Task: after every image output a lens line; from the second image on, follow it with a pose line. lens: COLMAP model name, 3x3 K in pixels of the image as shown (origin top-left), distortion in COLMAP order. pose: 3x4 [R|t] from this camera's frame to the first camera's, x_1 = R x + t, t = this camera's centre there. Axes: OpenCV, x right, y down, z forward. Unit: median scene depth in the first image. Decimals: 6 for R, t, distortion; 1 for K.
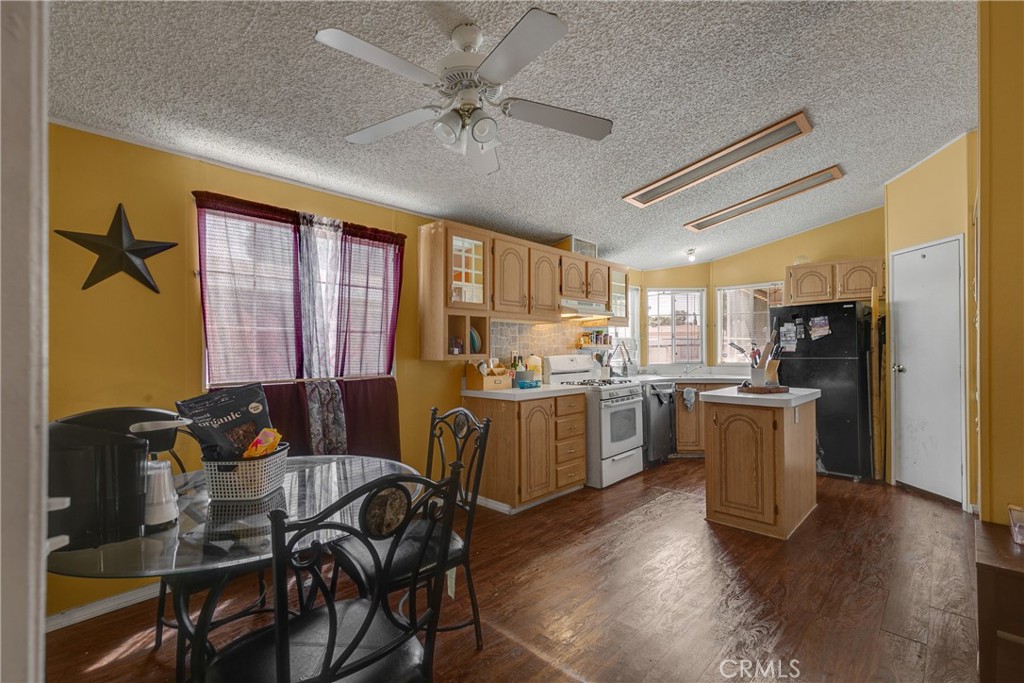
lens RADIAL K [[453.3, 0, 511.8], [0, 453.3, 345.1], [0, 0, 1]] dist [0.008756, 0.000373]
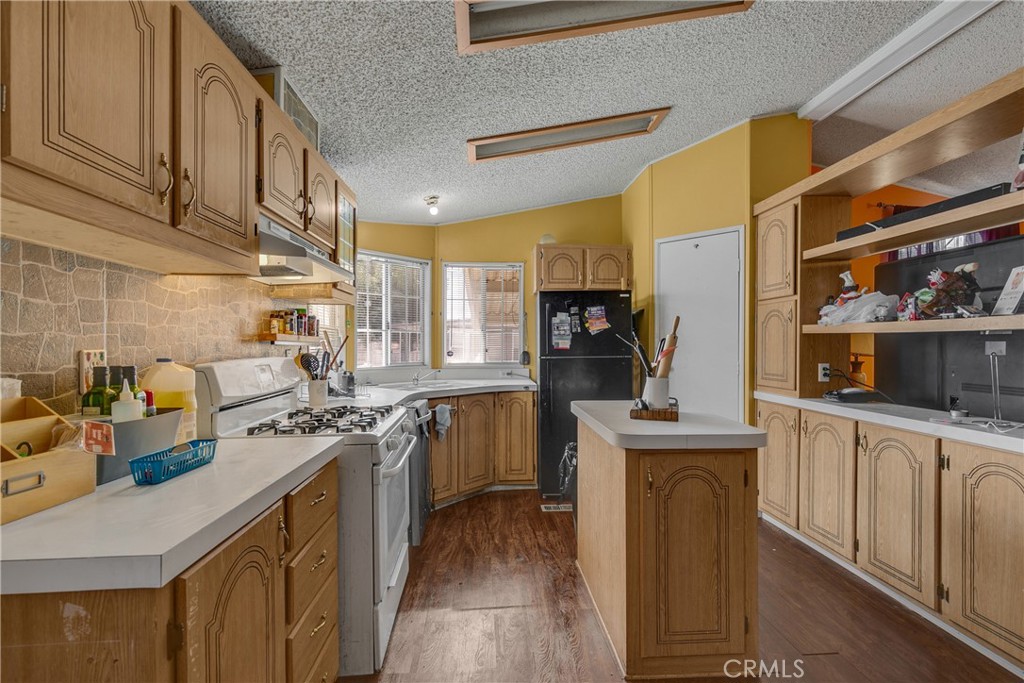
lens RADIAL K [[453.3, 0, 509.8], [0, 453.3, 345.7], [0, 0, 1]] dist [0.008756, 0.000373]
pose [[0.673607, 0.002783, 0.739084, -0.030850], [-0.009818, 0.999938, 0.005183, 0.005622], [-0.739024, -0.010747, 0.673593, 0.563781]]
